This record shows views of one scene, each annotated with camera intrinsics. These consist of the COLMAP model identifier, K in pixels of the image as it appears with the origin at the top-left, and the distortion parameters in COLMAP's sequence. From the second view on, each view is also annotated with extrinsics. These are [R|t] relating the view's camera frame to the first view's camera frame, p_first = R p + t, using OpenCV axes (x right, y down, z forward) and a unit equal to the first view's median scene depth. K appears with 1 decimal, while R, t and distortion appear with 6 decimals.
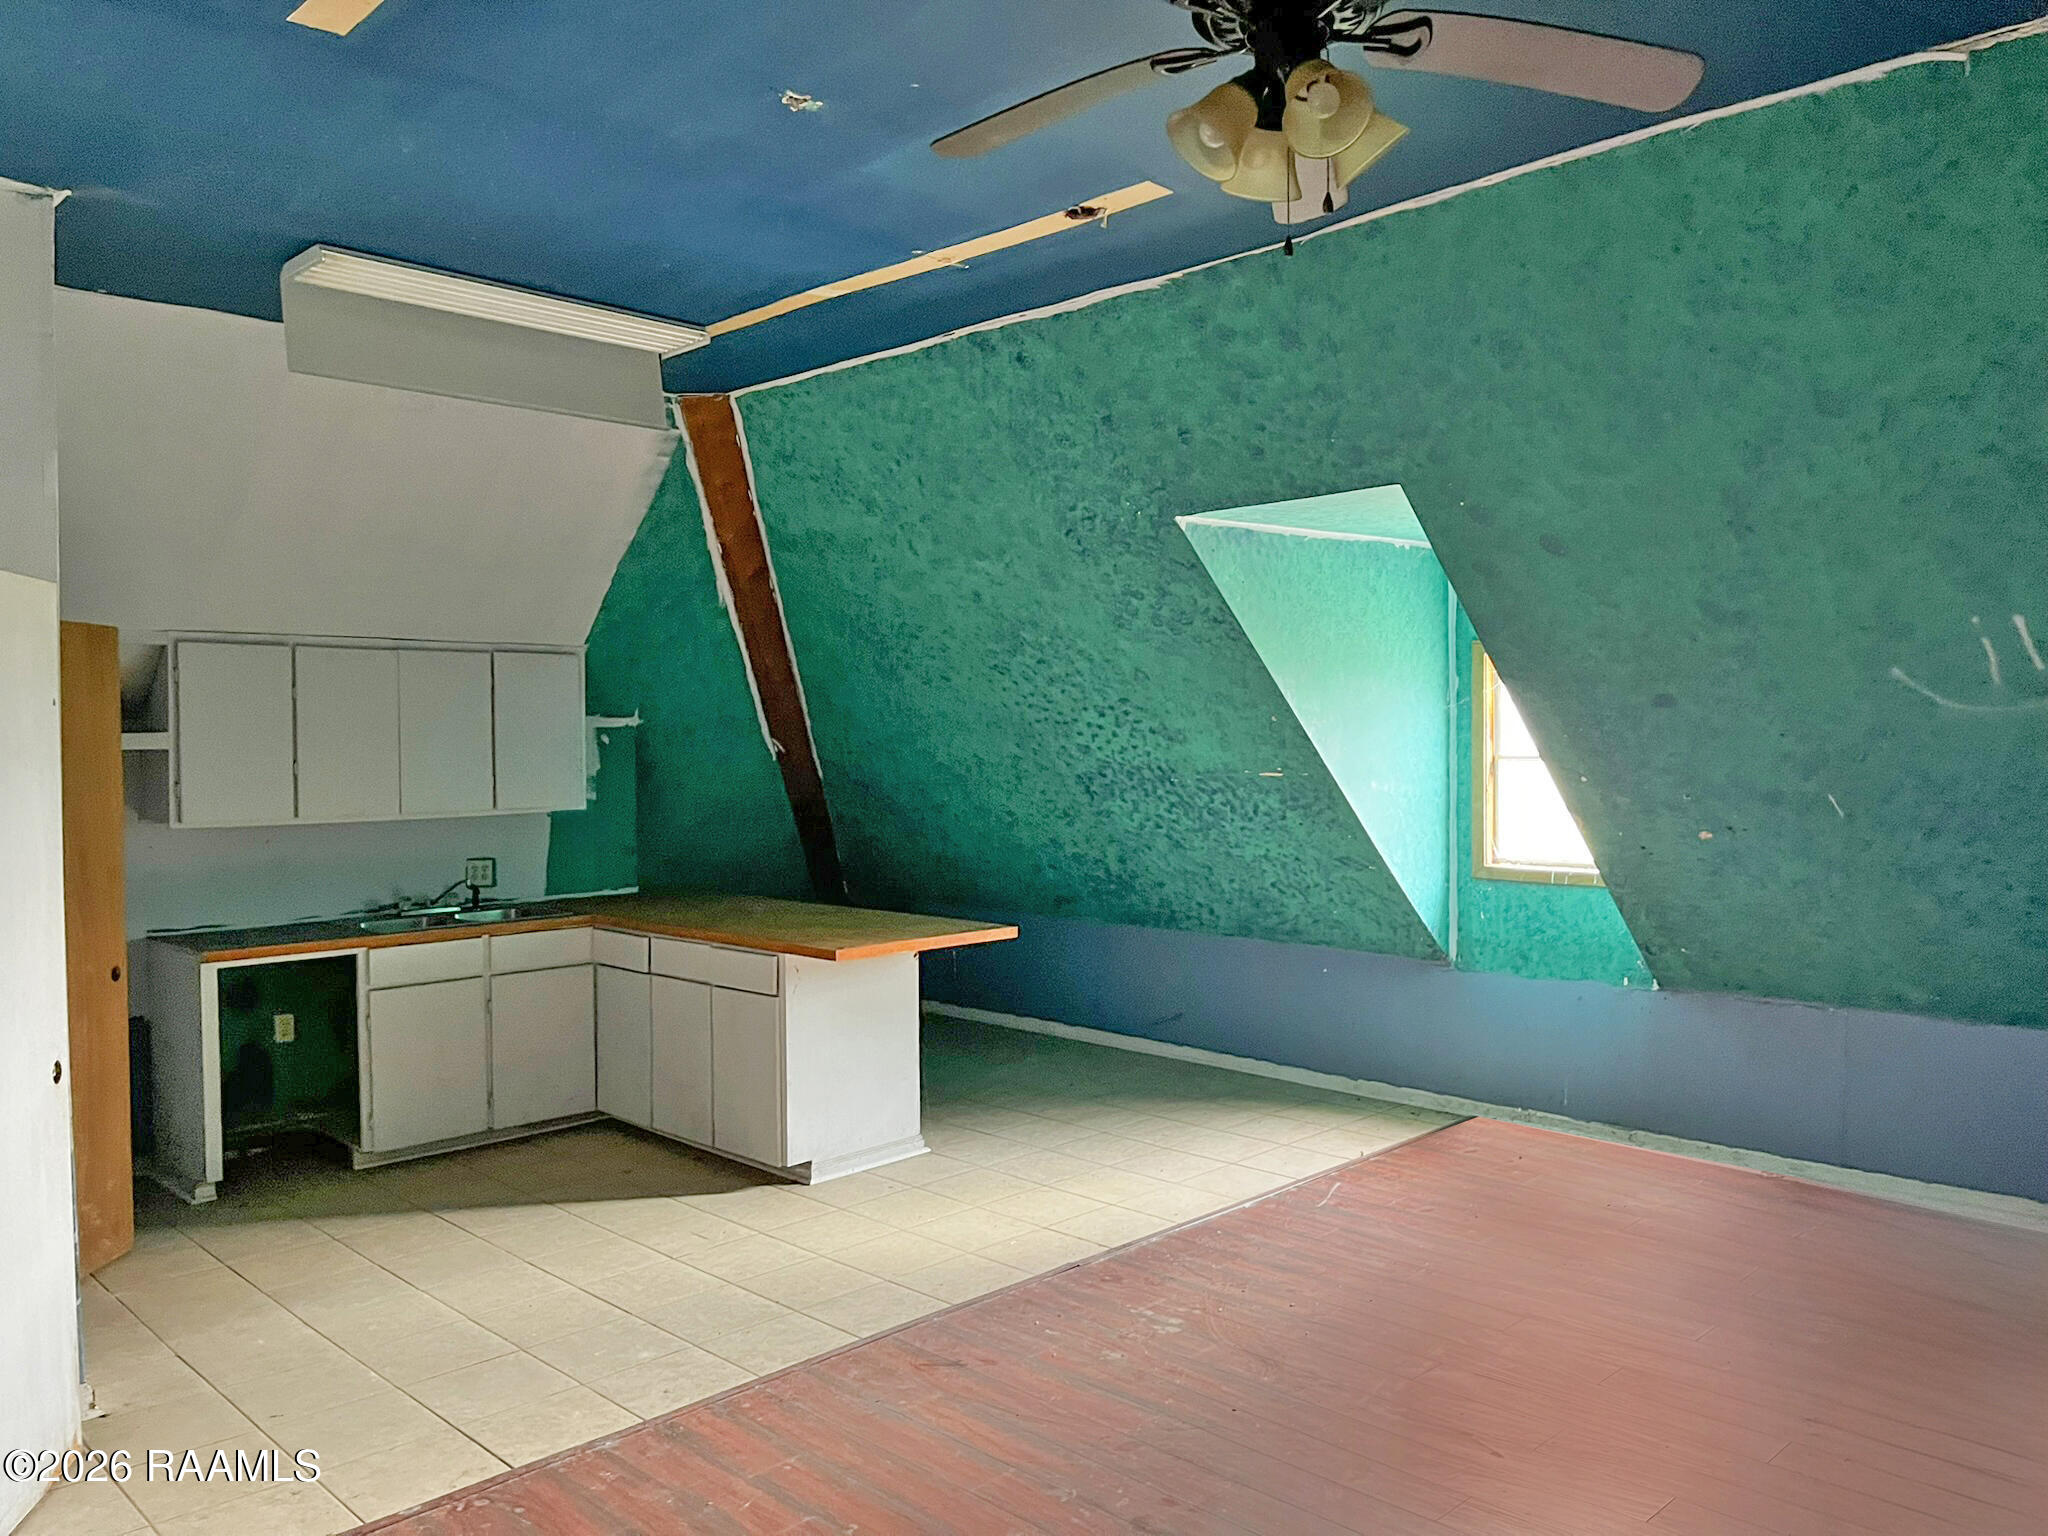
lens RADIAL K [[1575.6, 0, 1008.6], [0, 1575.6, 765.3], [0, 0, 1]] dist [0.016267, -0.026661]
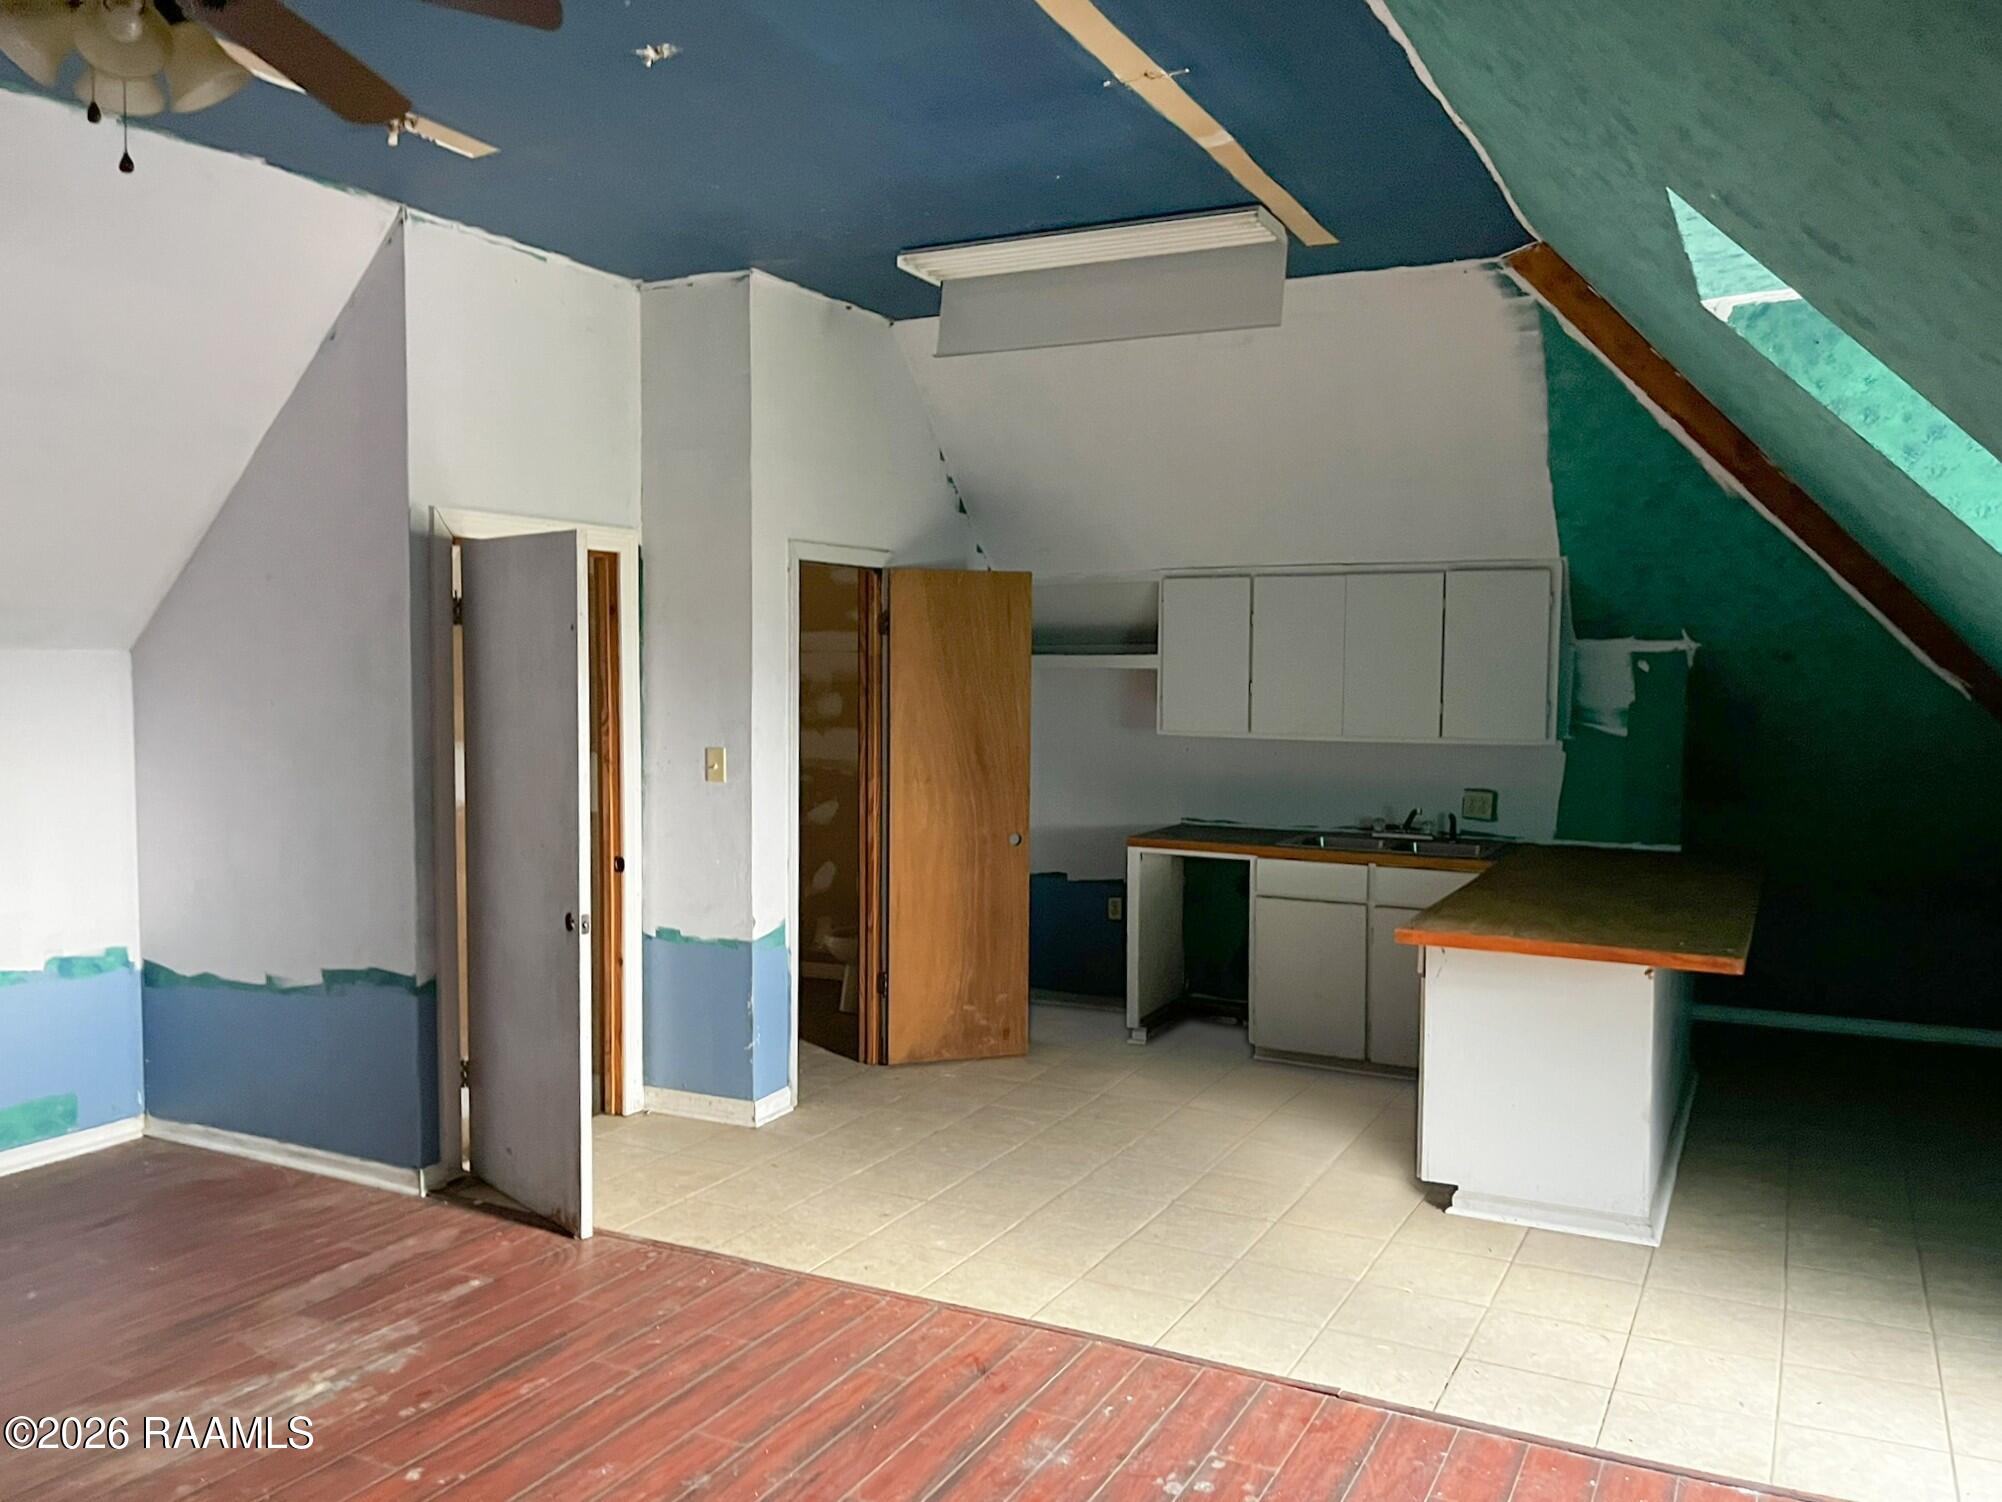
lens RADIAL K [[1540.2, 0, 987.9], [0, 1540.2, 757.1], [0, 0, 1]] dist [0.016267, -0.026661]
pose [[0.293172, 0.070676, -0.953444, 0.523251], [-0.026786, 0.997480, 0.065704, -0.015493], [0.955684, 0.006276, 0.294326, 0.506680]]
